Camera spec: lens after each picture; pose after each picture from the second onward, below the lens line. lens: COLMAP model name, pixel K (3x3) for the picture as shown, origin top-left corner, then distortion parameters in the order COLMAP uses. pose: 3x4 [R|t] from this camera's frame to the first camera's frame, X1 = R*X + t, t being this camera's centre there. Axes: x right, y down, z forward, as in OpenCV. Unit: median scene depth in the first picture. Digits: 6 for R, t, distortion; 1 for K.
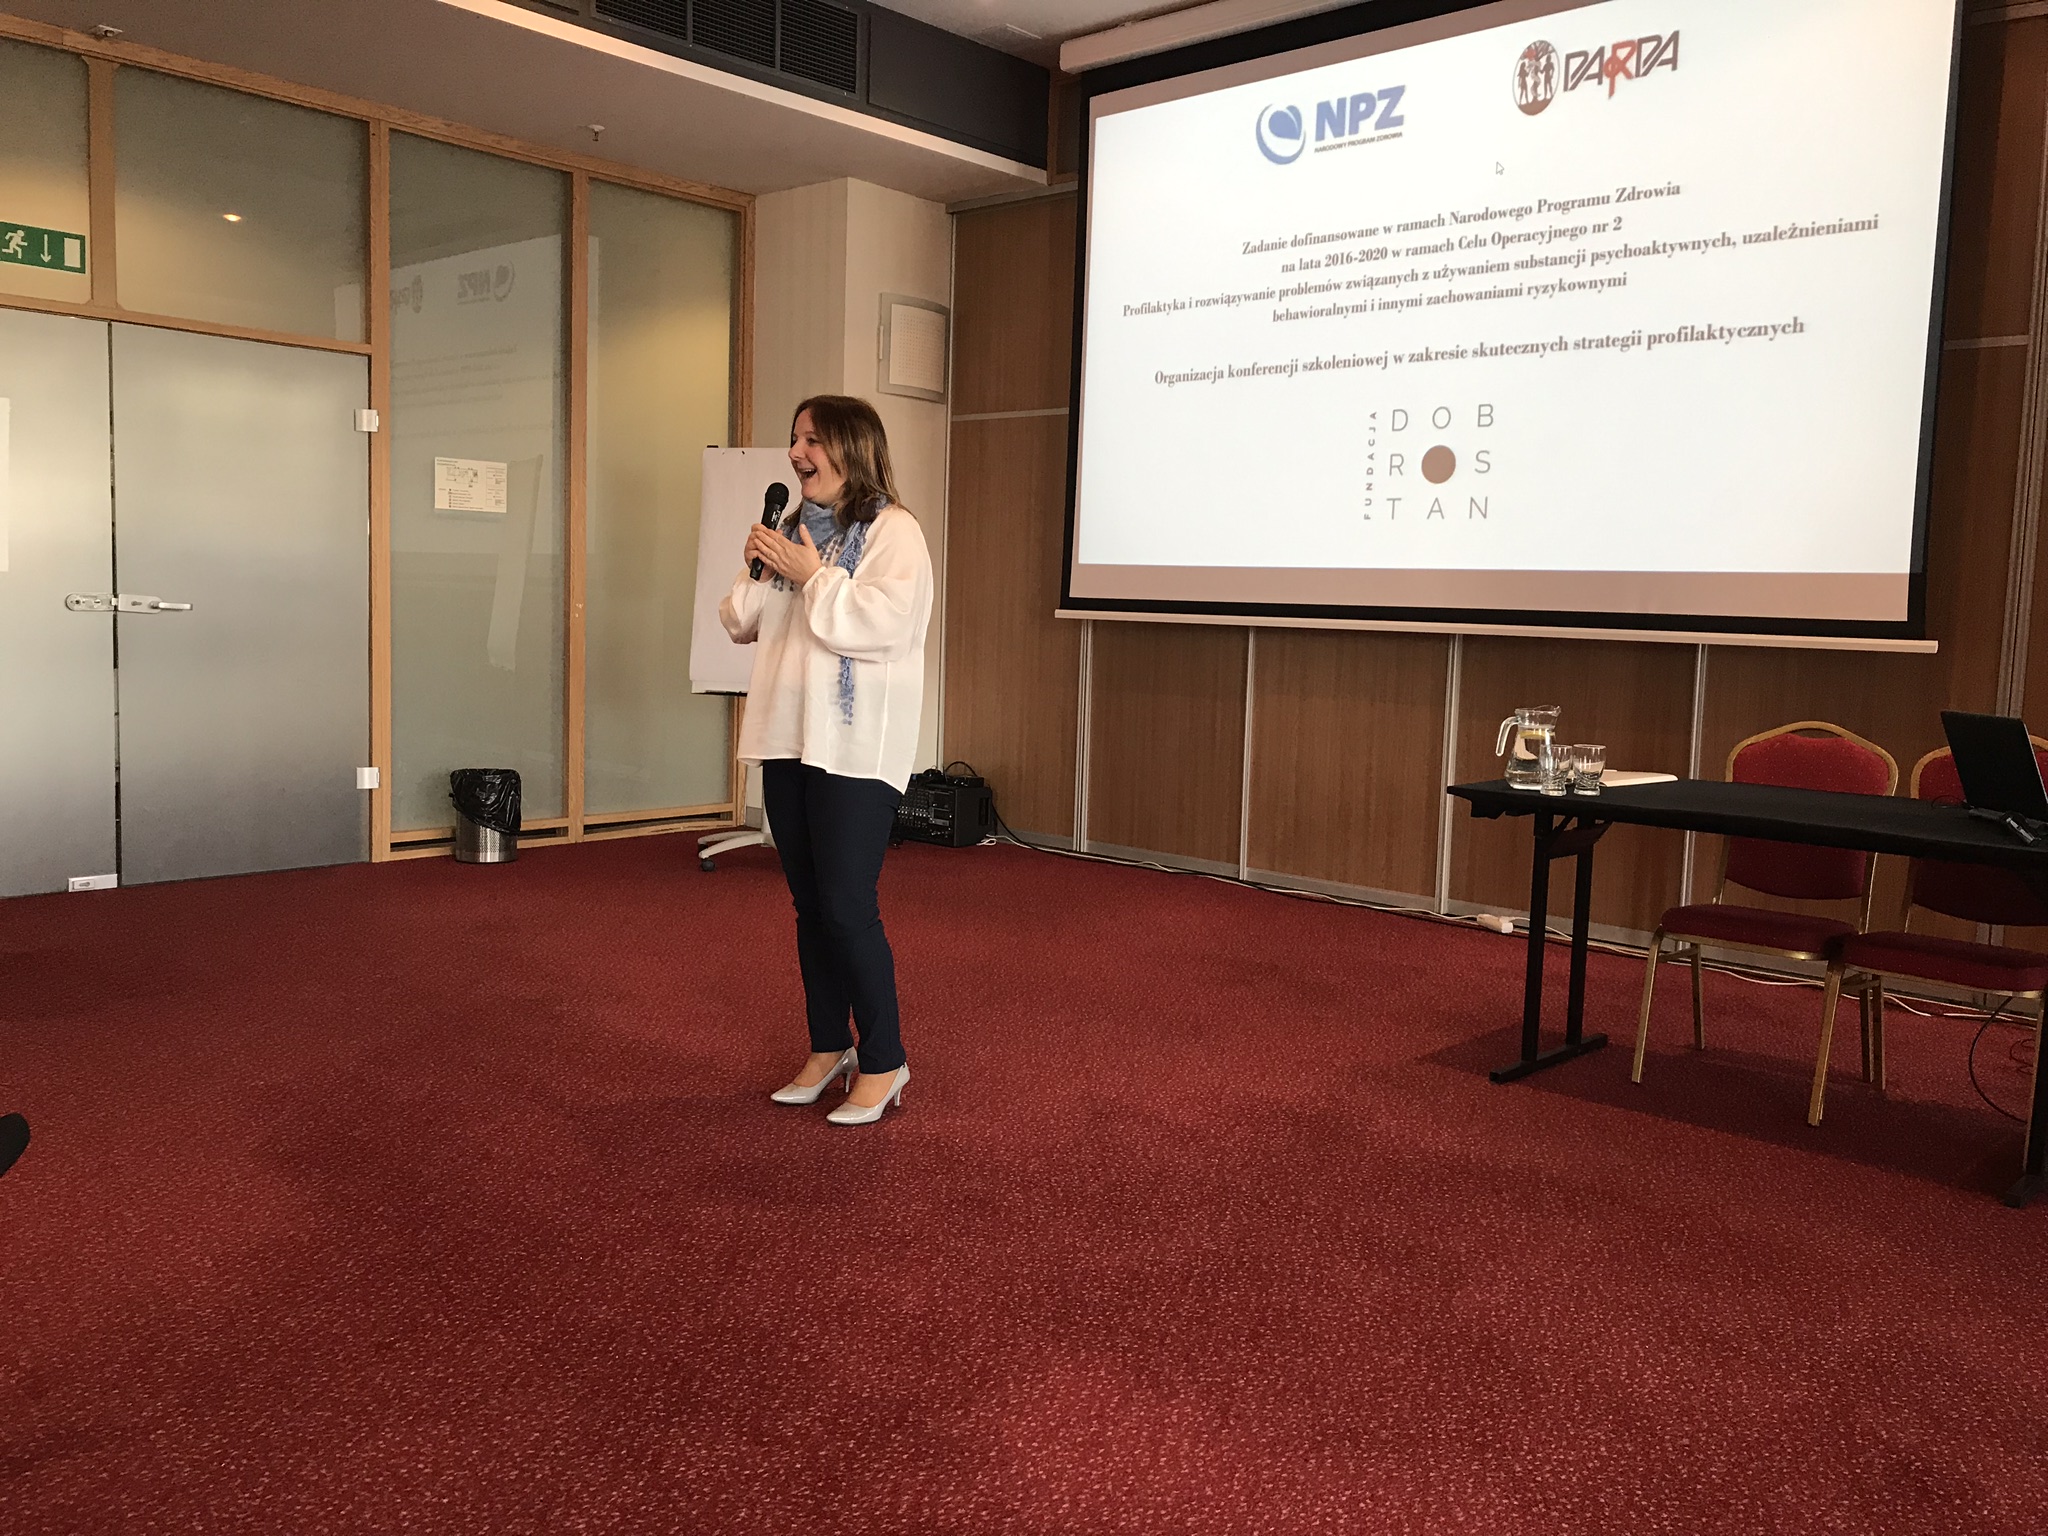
lens RADIAL K [[1683.9, 0, 1014.0], [0, 1683.9, 762.6], [0, 0, 1]] dist [0.009923, 0.001959]
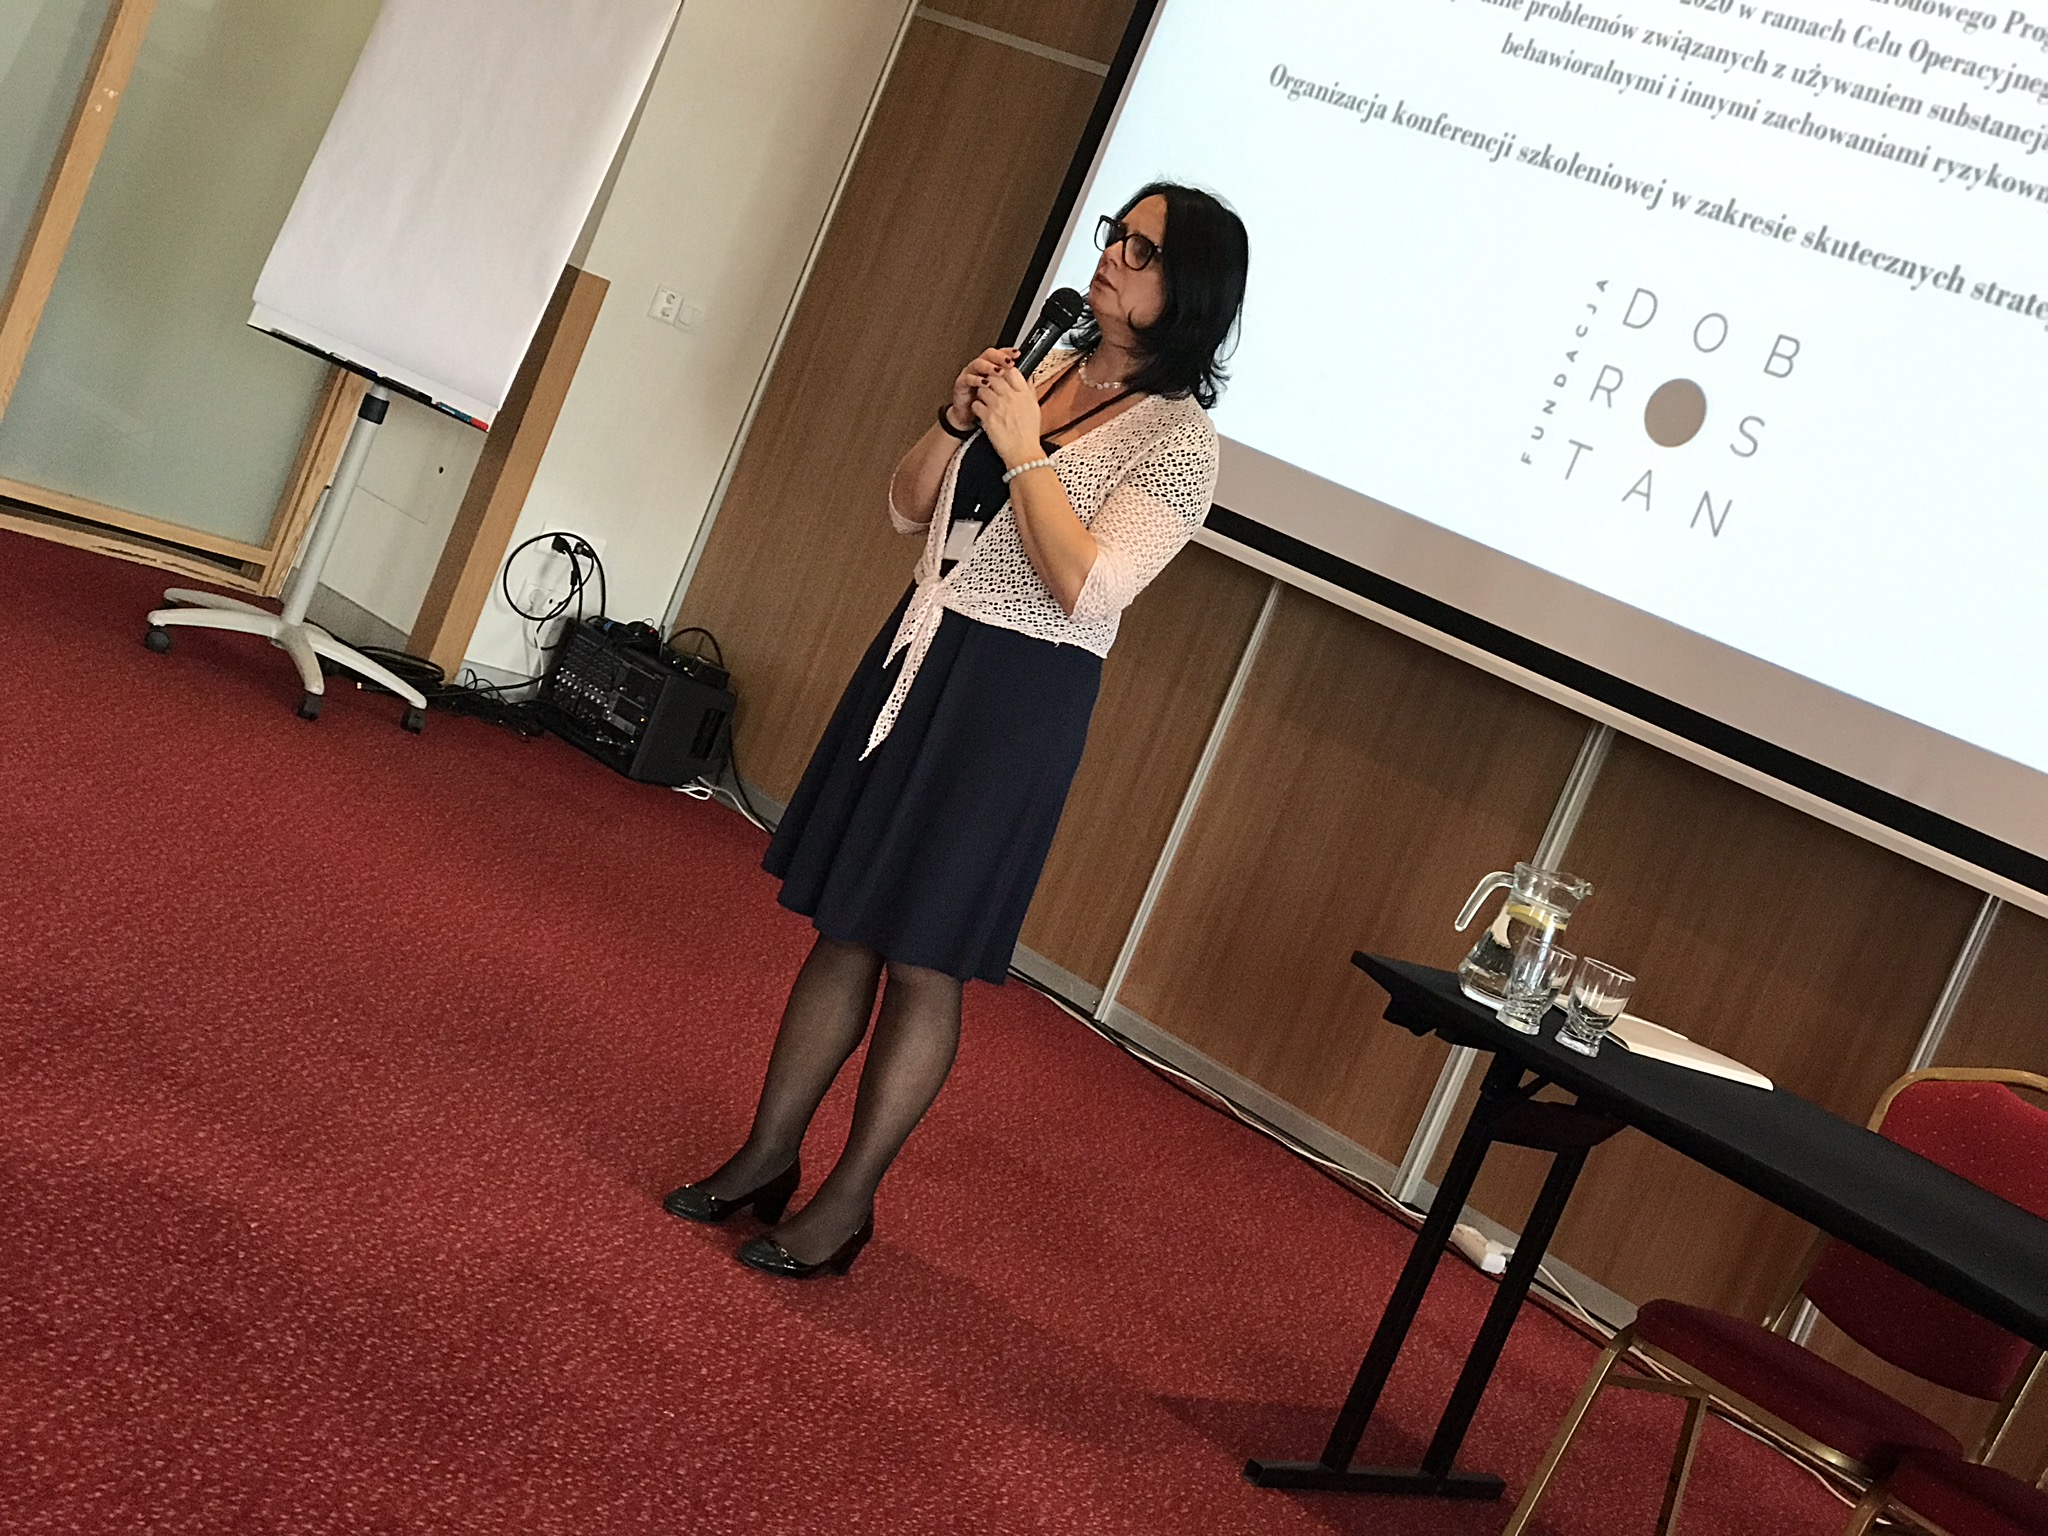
lens RADIAL K [[3327.7, 0, 1018.3], [0, 3327.7, 773.6], [0, 0, 1]] dist [0.127954, -0.225799]
pose [[0.936557, 0.350149, 0.016028, 0.080015], [-0.350397, 0.936450, 0.016826, -0.013982], [-0.009118, -0.021375, 0.999730, -0.066456]]
